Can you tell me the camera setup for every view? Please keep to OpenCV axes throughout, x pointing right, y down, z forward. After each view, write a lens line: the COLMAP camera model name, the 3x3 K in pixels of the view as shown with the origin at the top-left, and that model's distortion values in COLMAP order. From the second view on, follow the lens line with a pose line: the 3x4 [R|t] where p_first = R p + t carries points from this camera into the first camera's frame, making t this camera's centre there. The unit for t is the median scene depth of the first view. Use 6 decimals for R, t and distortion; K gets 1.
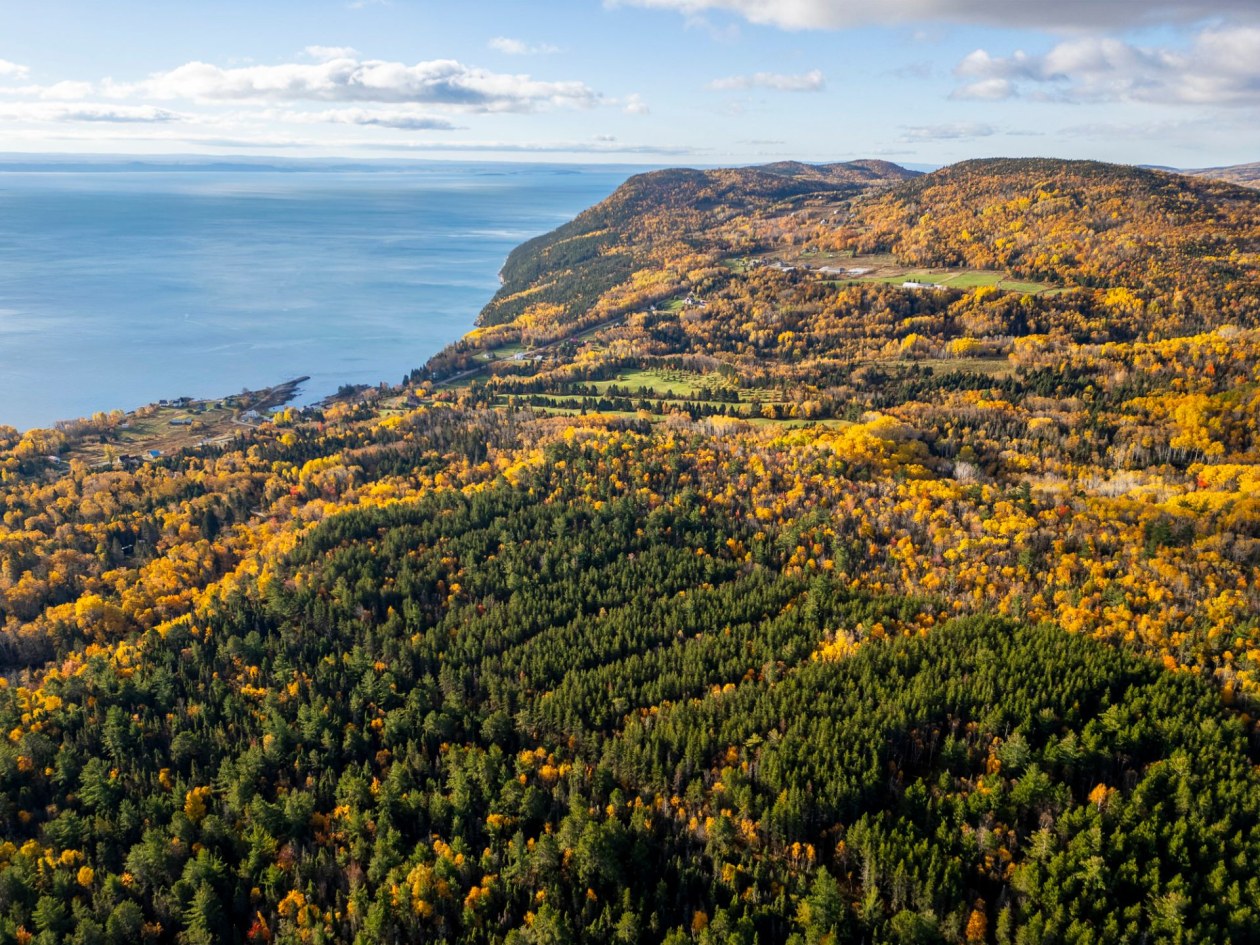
lens RADIAL K [[878.6, 0, 629.1], [0, 878.6, 453.2], [0, 0, 1]] dist [0.131122, -0.208035]
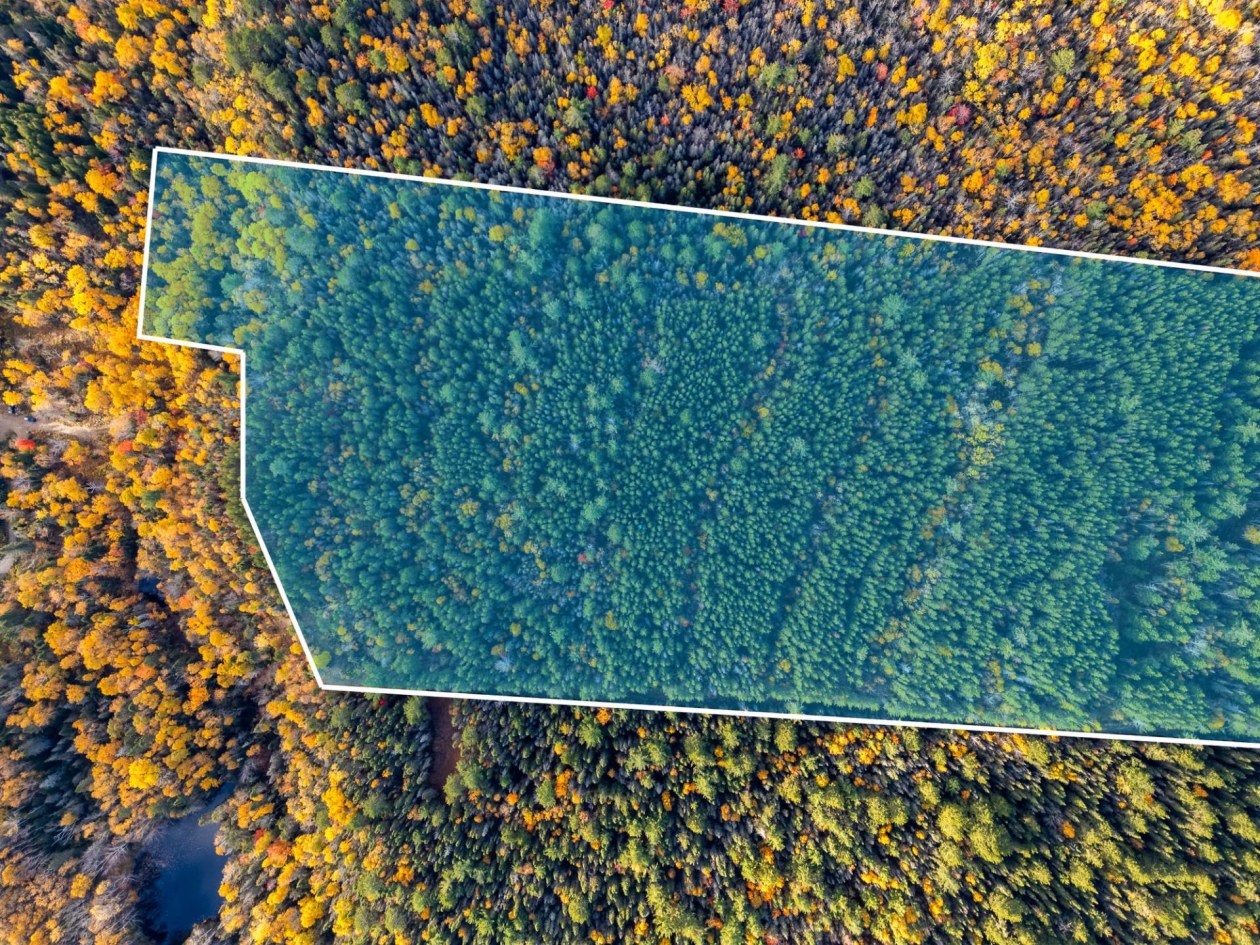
lens RADIAL K [[873.3, 0, 630.0], [0, 873.3, 472.5], [0, 0, 1]] dist [0.096836, -0.097836]
pose [[0.798600, -0.601858, -0.002469, -0.059729], [0.201564, 0.263585, 0.943342, -0.497872], [-0.567107, -0.753850, 0.331812, 0.571434]]
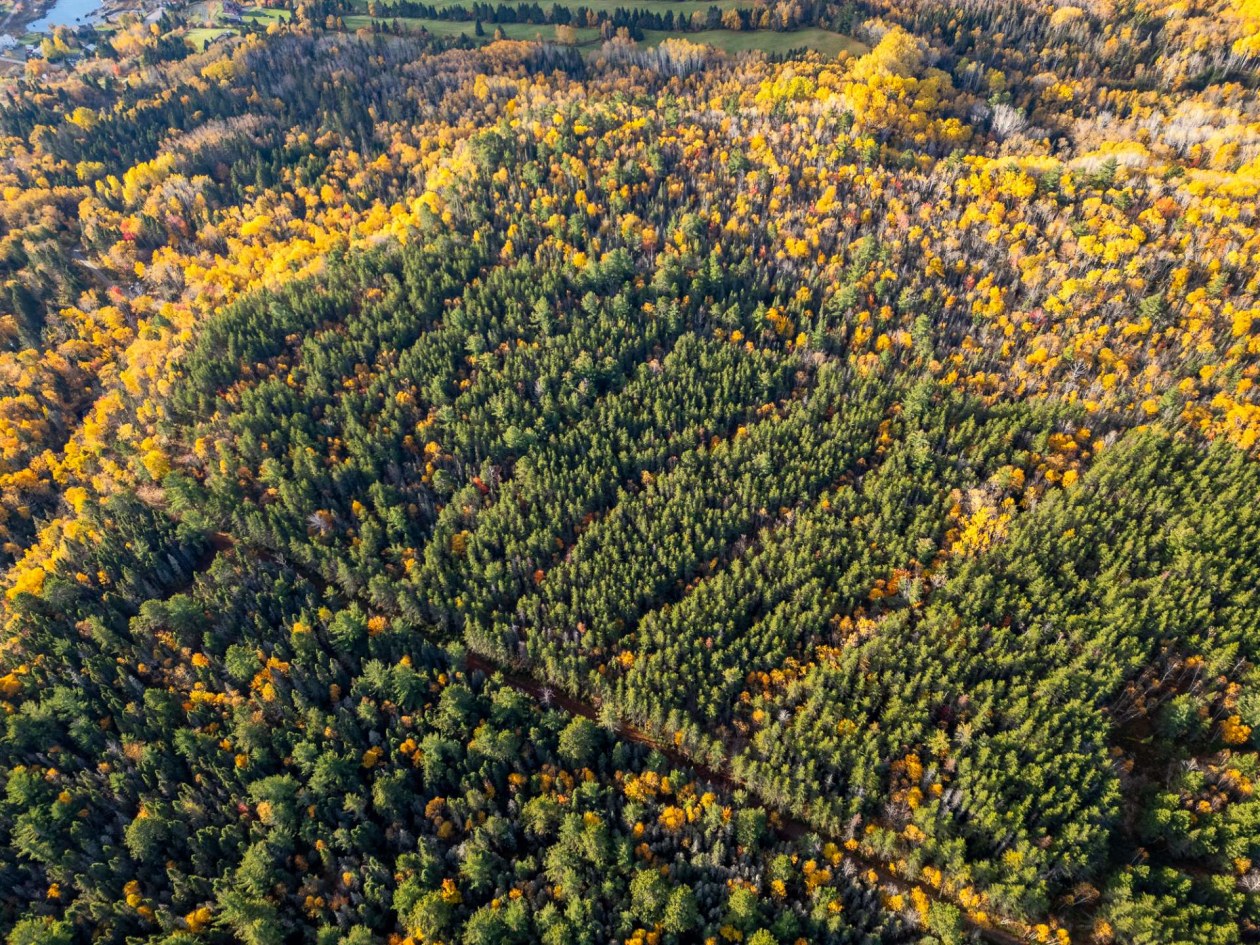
lens RADIAL K [[873.3, 0, 630.0], [0, 873.3, 472.5], [0, 0, 1]] dist [0.096836, -0.097836]
pose [[0.986873, -0.124590, 0.102756, -0.088528], [0.059564, 0.872213, 0.485486, -0.136381], [-0.150111, -0.472992, 0.868185, 0.265810]]
